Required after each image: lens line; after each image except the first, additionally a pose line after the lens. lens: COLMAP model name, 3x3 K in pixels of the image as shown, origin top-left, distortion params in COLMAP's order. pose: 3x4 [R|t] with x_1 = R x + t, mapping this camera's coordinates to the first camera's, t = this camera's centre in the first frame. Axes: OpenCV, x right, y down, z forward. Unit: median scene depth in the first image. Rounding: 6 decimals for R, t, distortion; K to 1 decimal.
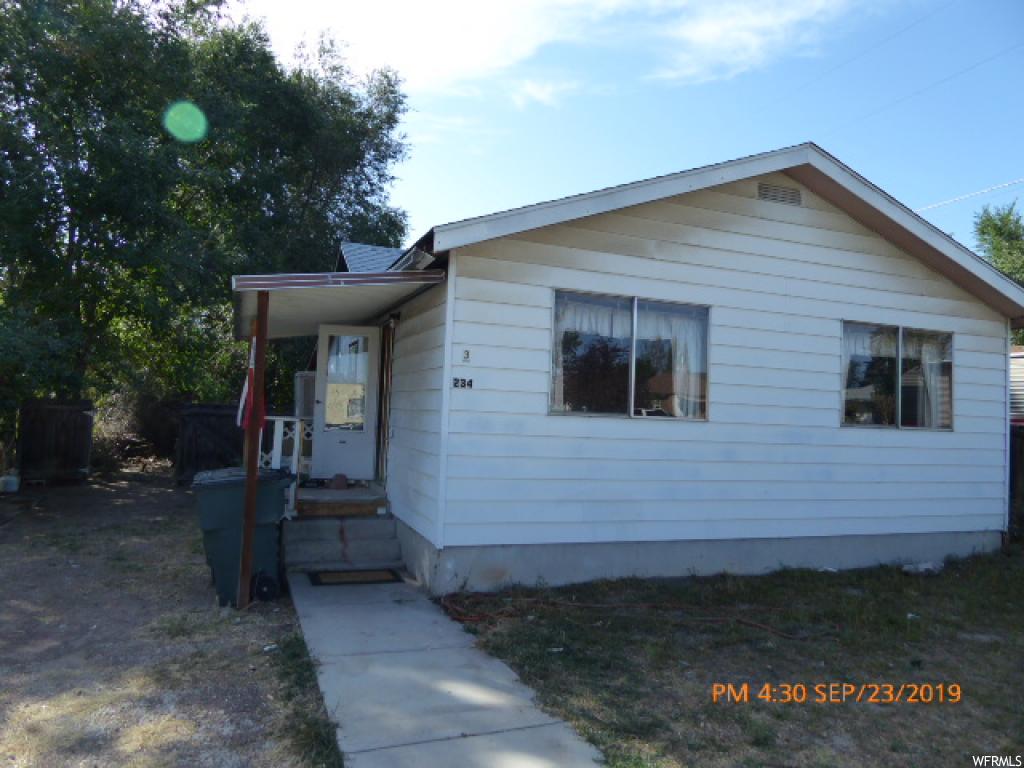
lens RADIAL K [[723.4, 0, 528.4], [0, 723.4, 365.3], [0, 0, 1]] dist [0.007246, 0.000591]
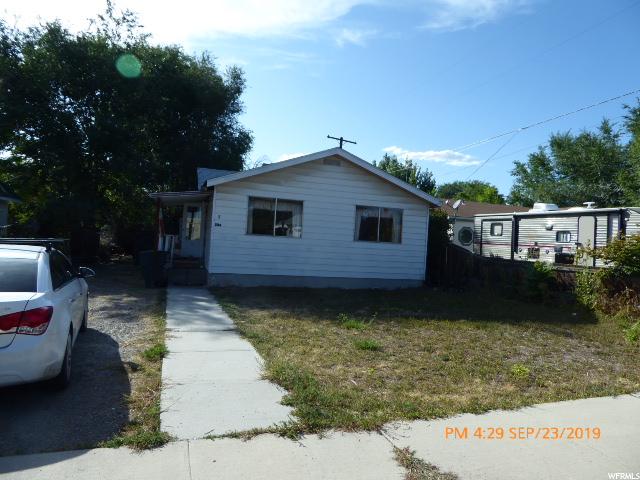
lens RADIAL K [[473.3, 0, 320.0], [0, 473.3, 240.0], [0, 0, 1]] dist [-0.007308, -0.004053]
pose [[0.997153, 0.018821, -0.073012, 0.402210], [-0.013928, 0.997658, 0.066960, -0.043813], [0.074102, -0.065753, 0.995081, -0.856637]]
